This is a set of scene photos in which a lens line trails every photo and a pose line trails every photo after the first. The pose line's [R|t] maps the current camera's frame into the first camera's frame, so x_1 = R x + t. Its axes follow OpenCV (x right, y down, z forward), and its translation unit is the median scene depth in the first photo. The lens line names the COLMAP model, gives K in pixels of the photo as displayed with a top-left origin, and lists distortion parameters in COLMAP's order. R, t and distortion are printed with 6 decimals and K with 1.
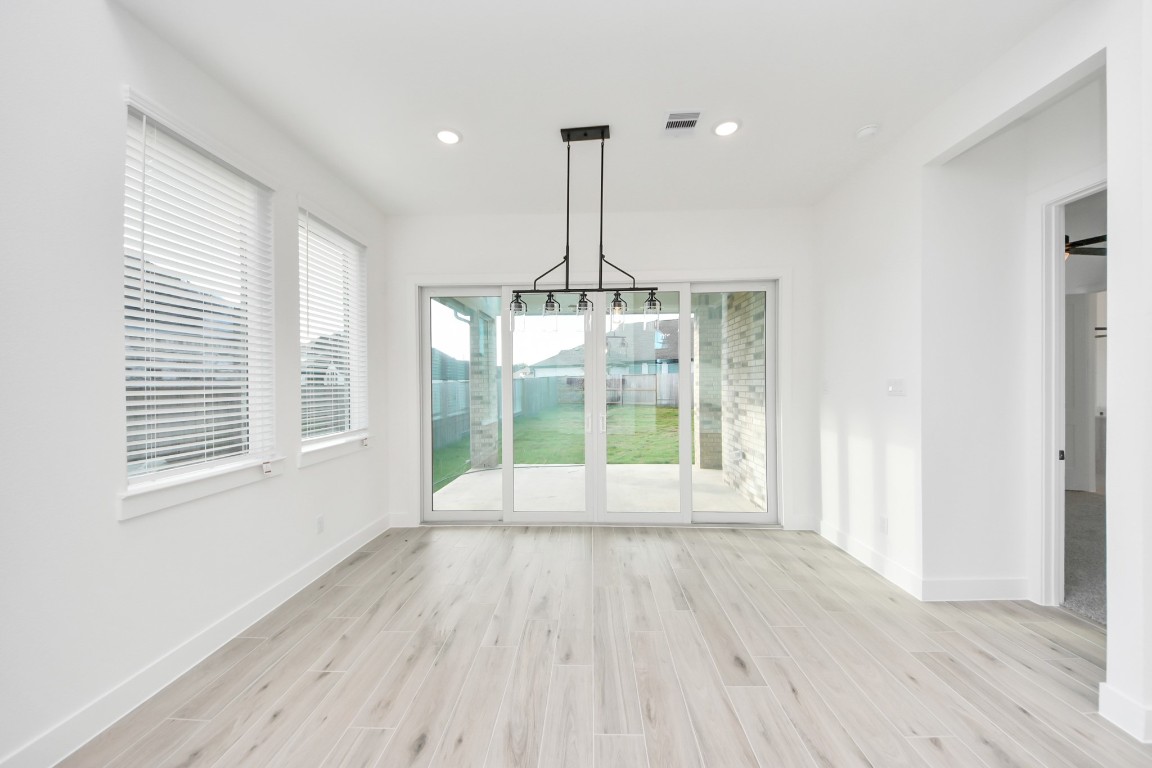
lens RADIAL K [[417.2, 0, 565.1], [0, 417.2, 388.4], [0, 0, 1]] dist [0.048571, -0.029230]
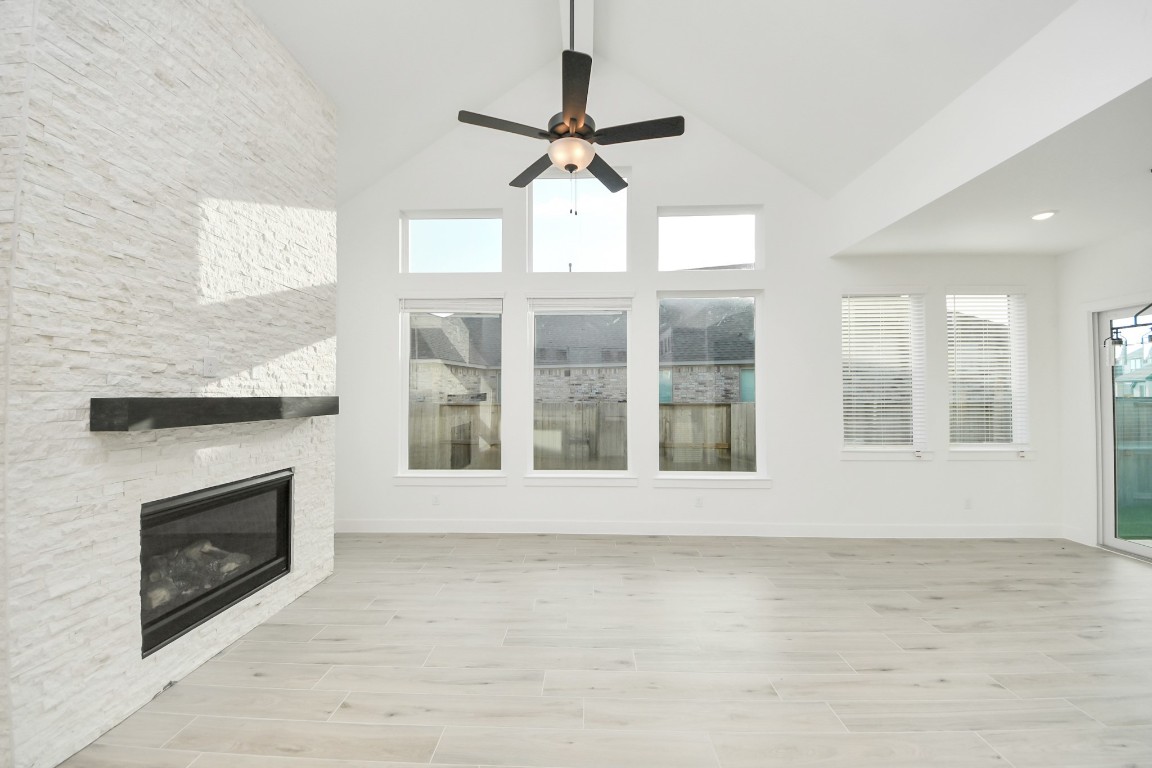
lens RADIAL K [[415.2, 0, 597.3], [0, 415.2, 389.7], [0, 0, 1]] dist [0.033041, -0.022724]
pose [[0.044737, -0.002763, -0.998995, 0.891513], [-0.010823, 0.999936, -0.003251, -0.056181], [0.998940, 0.010957, 0.044704, -0.382531]]
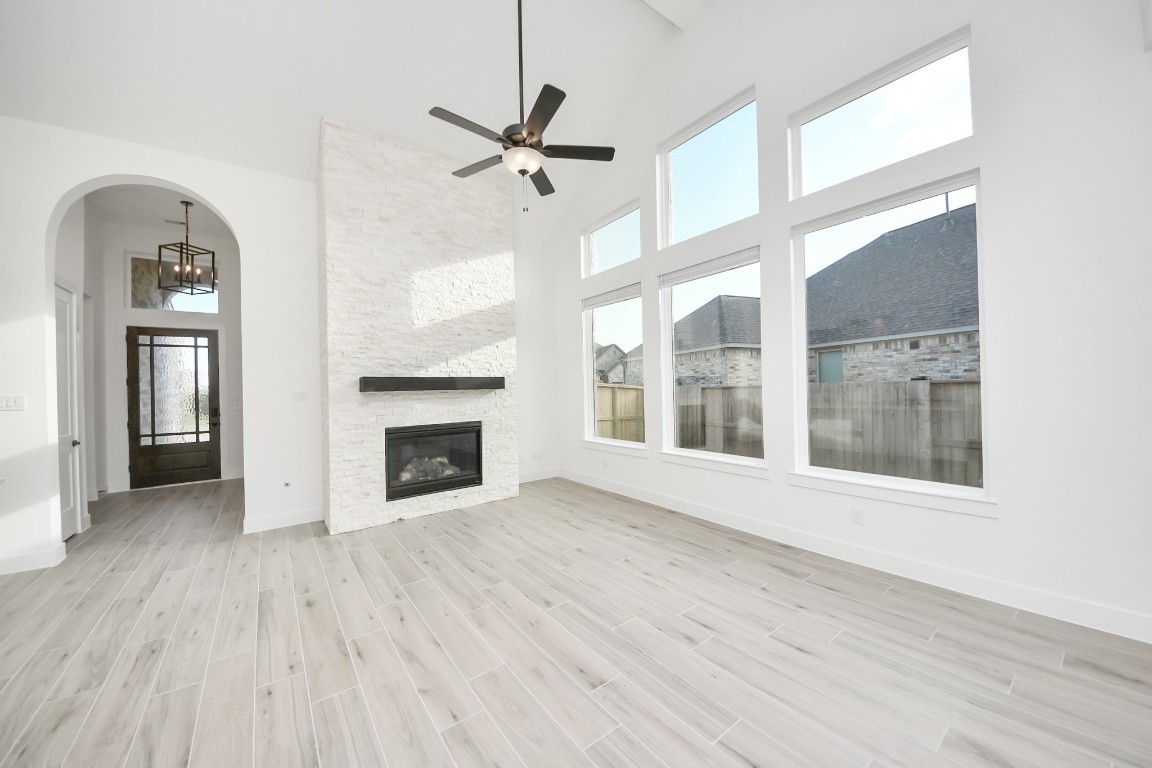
lens RADIAL K [[417.2, 0, 565.1], [0, 417.2, 388.4], [0, 0, 1]] dist [0.048571, -0.029230]
pose [[-0.771035, 0.026741, -0.636231, 0.598870], [0.021505, 0.999641, 0.015953, -0.004823], [0.636429, -0.001382, -0.771334, 0.495334]]
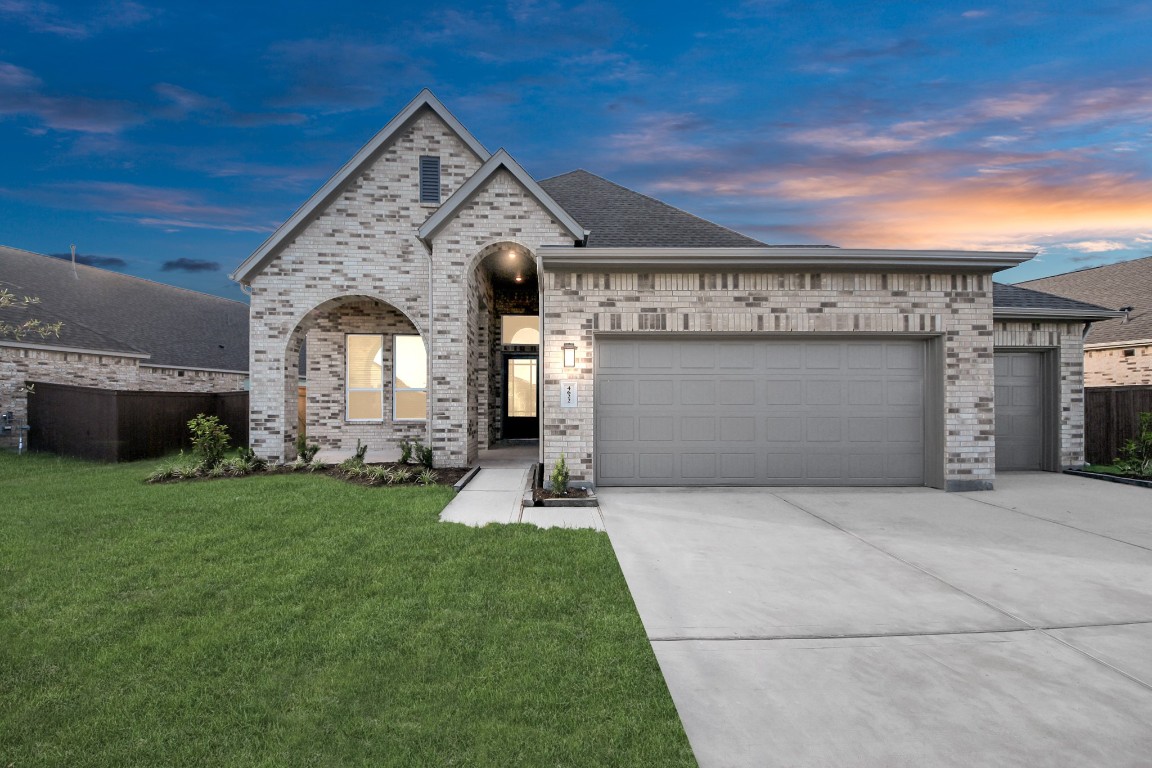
lens RADIAL K [[415.2, 0, 597.3], [0, 415.2, 389.7], [0, 0, 1]] dist [0.033041, -0.022724]
pose [[0.995068, 0.009947, 0.098698, 1.129844], [-0.004923, 0.998686, -0.051015, 0.258190], [-0.099076, 0.050278, 0.993809, -7.611689]]
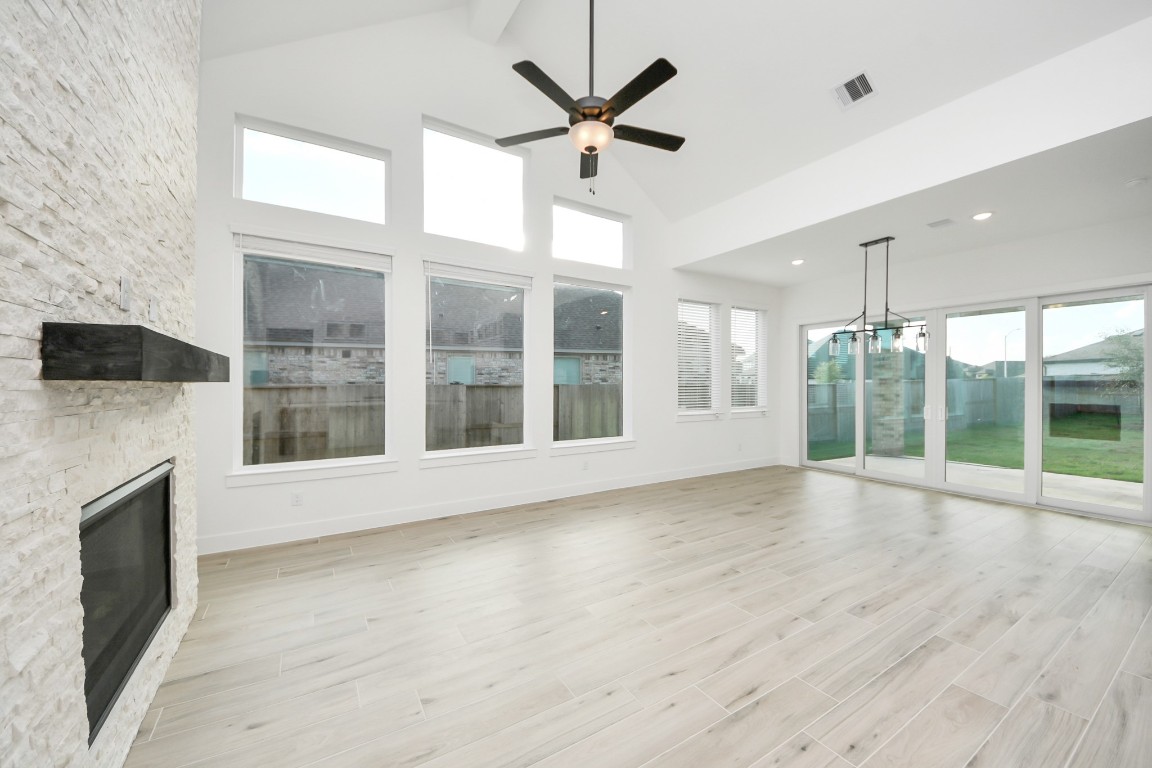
lens RADIAL K [[409.6, 0, 591.4], [0, 409.6, 389.4], [0, 0, 1]] dist [0.043415, -0.021676]
pose [[0.574185, 0.018814, -0.818510, 0.792132], [-0.015782, 0.999805, 0.011910, 0.011897], [0.818574, 0.006079, 0.574369, -0.959719]]
